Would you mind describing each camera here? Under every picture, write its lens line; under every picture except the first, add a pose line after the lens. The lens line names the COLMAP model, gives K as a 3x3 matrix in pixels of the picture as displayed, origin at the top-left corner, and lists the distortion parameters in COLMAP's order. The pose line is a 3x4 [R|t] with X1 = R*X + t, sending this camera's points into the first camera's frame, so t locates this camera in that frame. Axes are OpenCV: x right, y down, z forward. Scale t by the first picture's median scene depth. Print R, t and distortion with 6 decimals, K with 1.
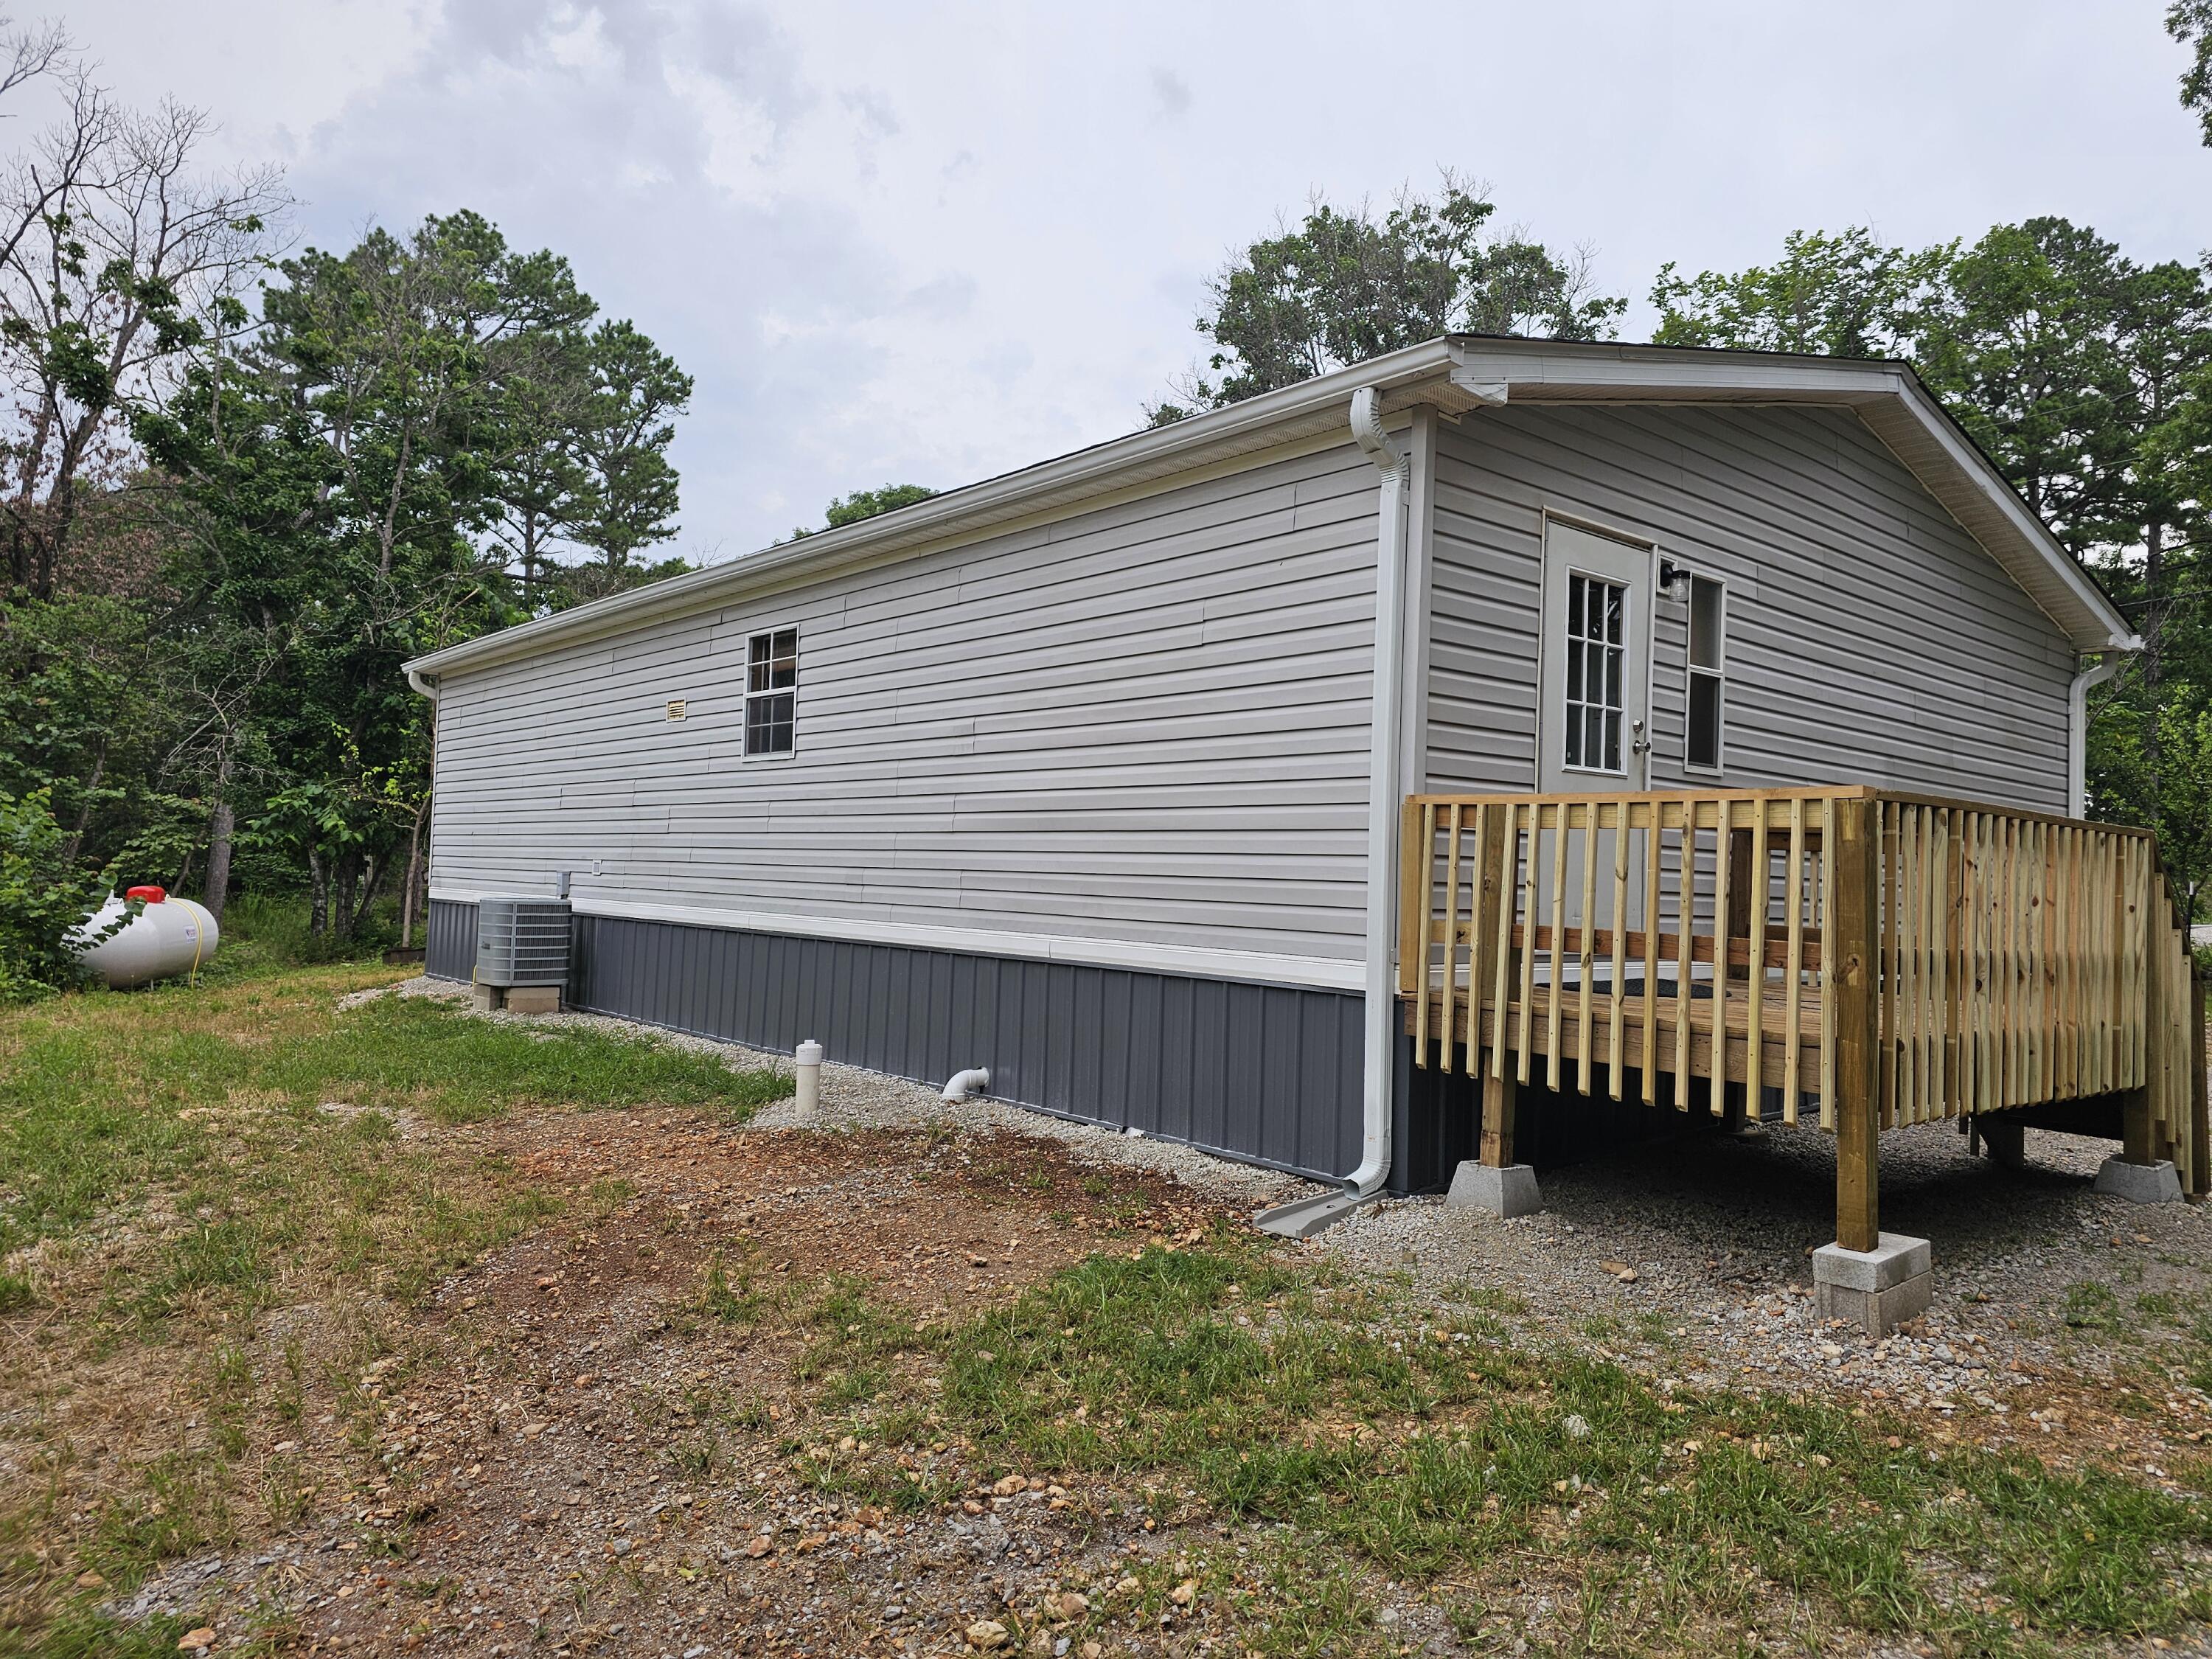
lens RADIAL K [[1566.5, 0, 1106.0], [0, 1566.5, 829.5], [0, 0, 1]] dist [0.060841, -0.041083]
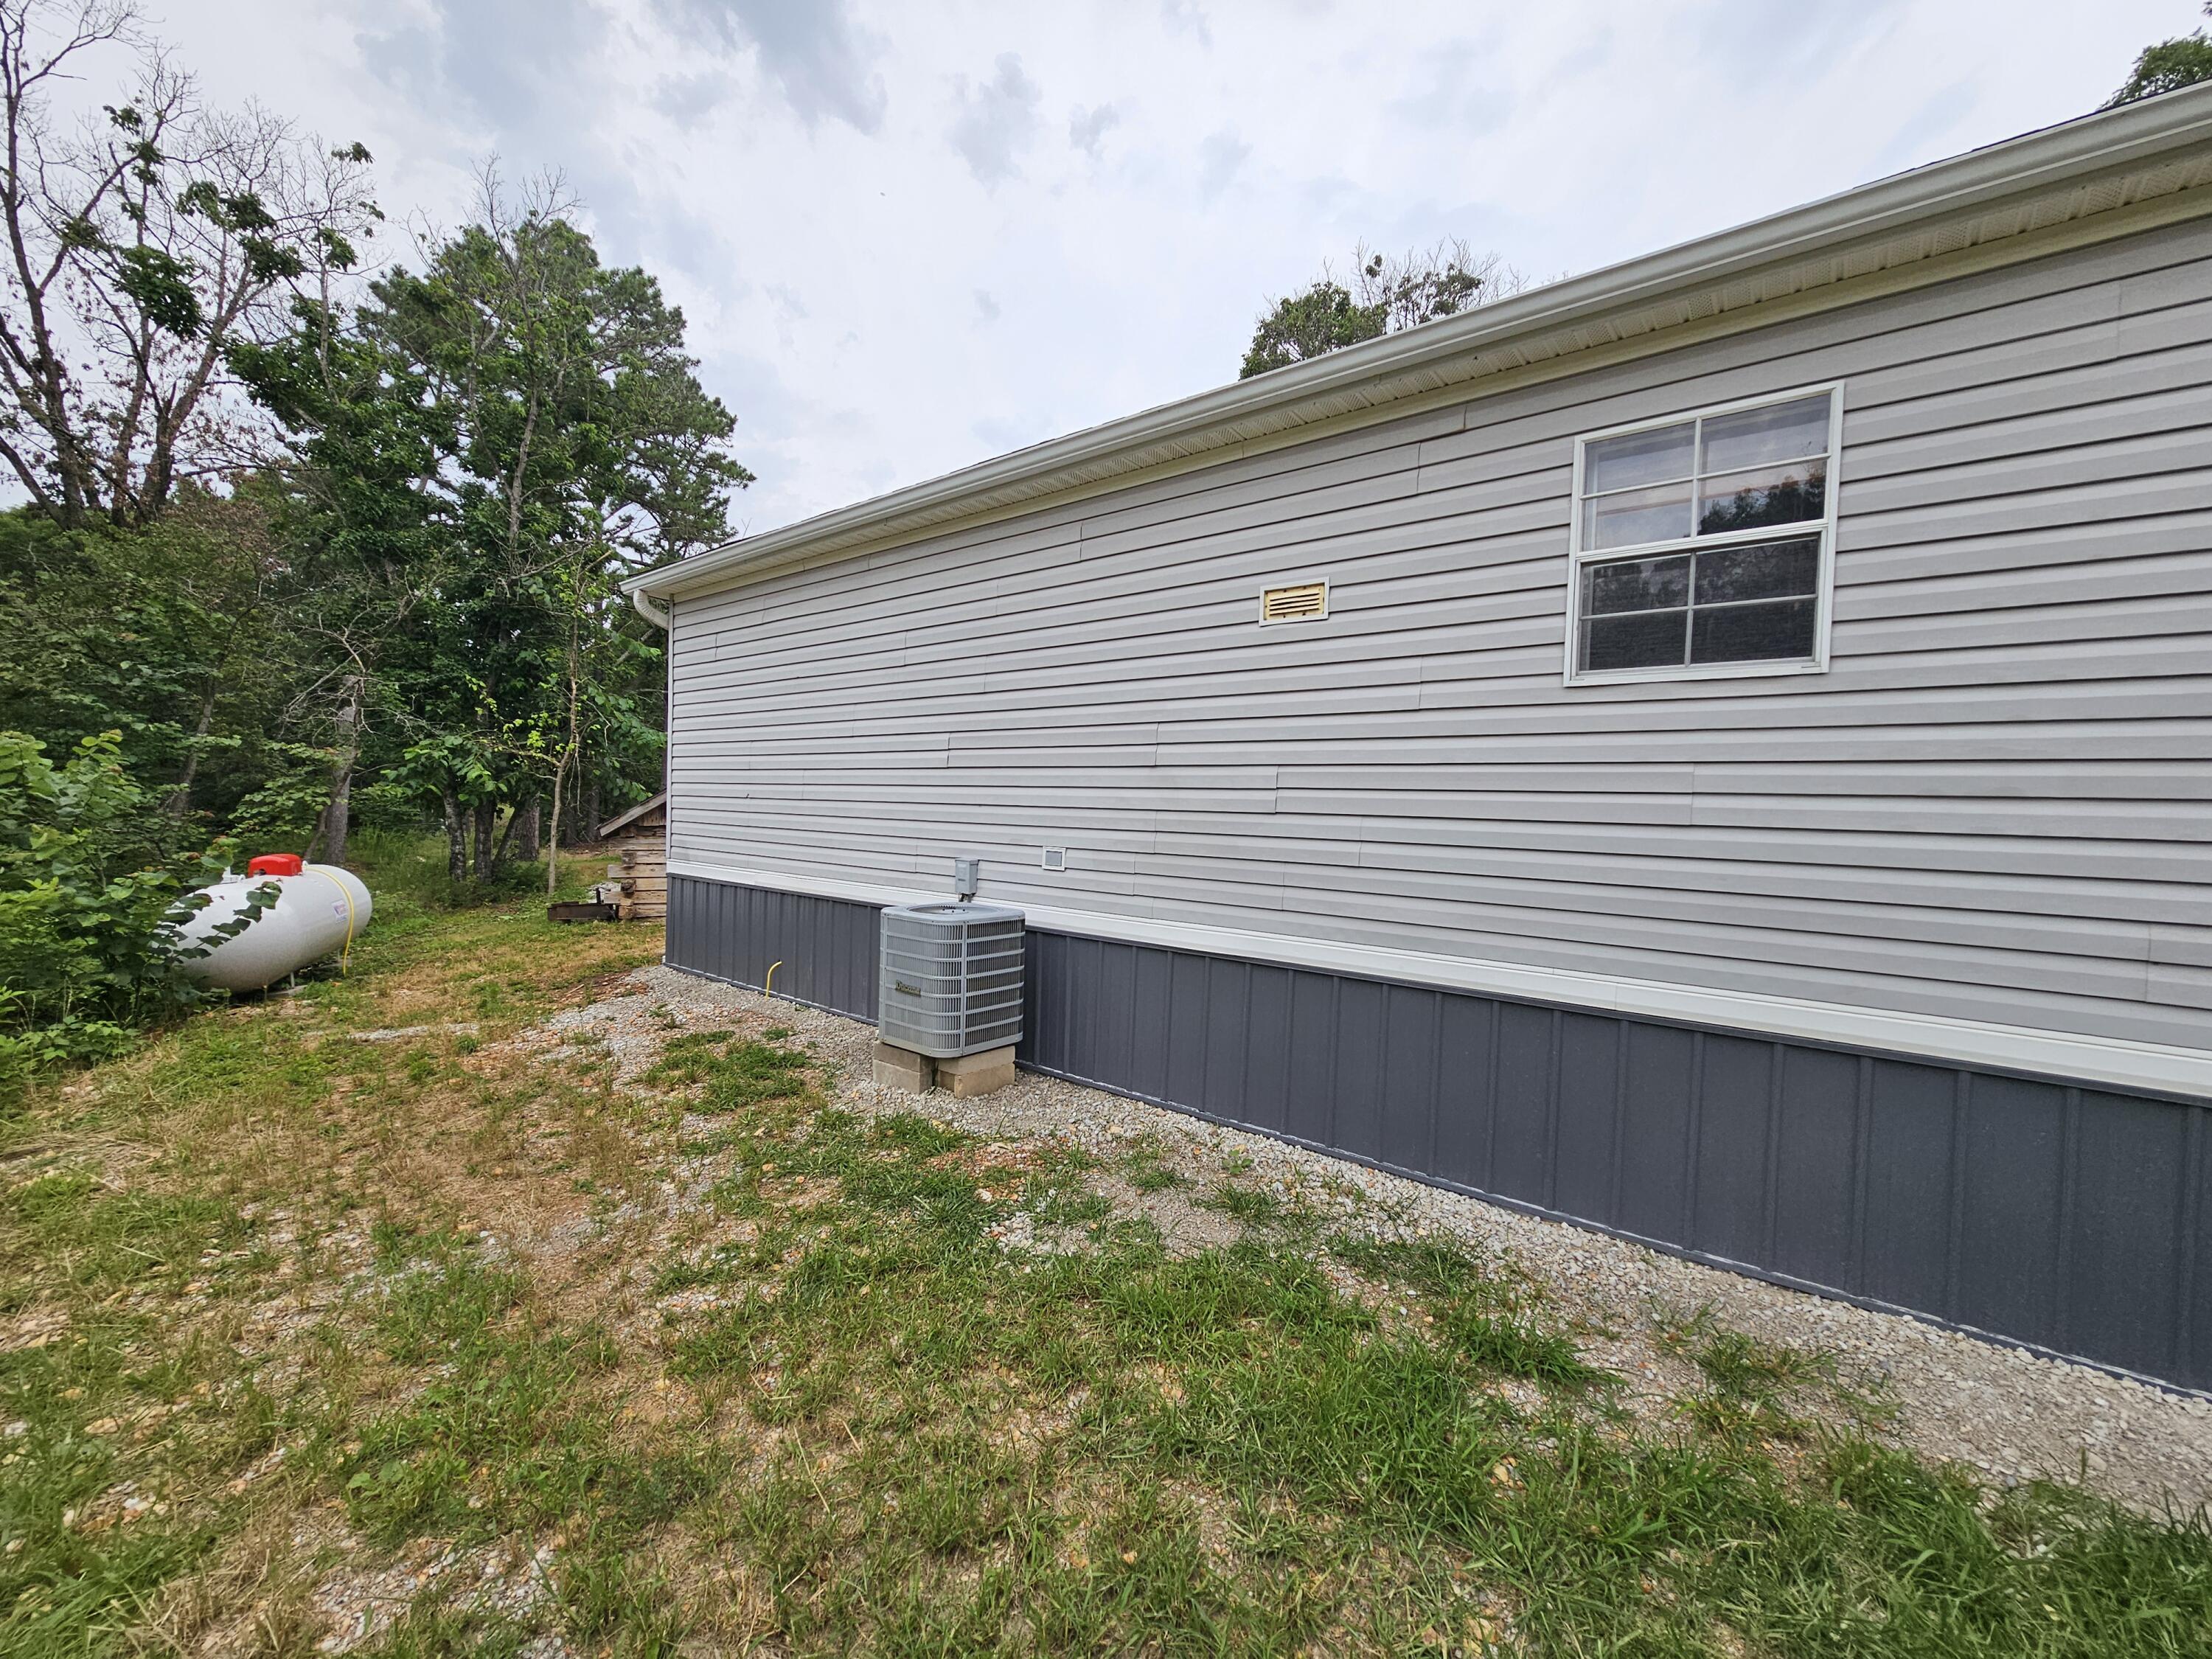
lens RADIAL K [[929.3, 0, 1108.0], [0, 929.3, 841.0], [0, 0, 1]] dist [0.002207, 0.000013]
pose [[0.981399, -0.008754, 0.191780, -0.204562], [-0.005189, 0.997385, 0.072079, -0.006095], [-0.191910, -0.071734, 0.978787, 0.335435]]
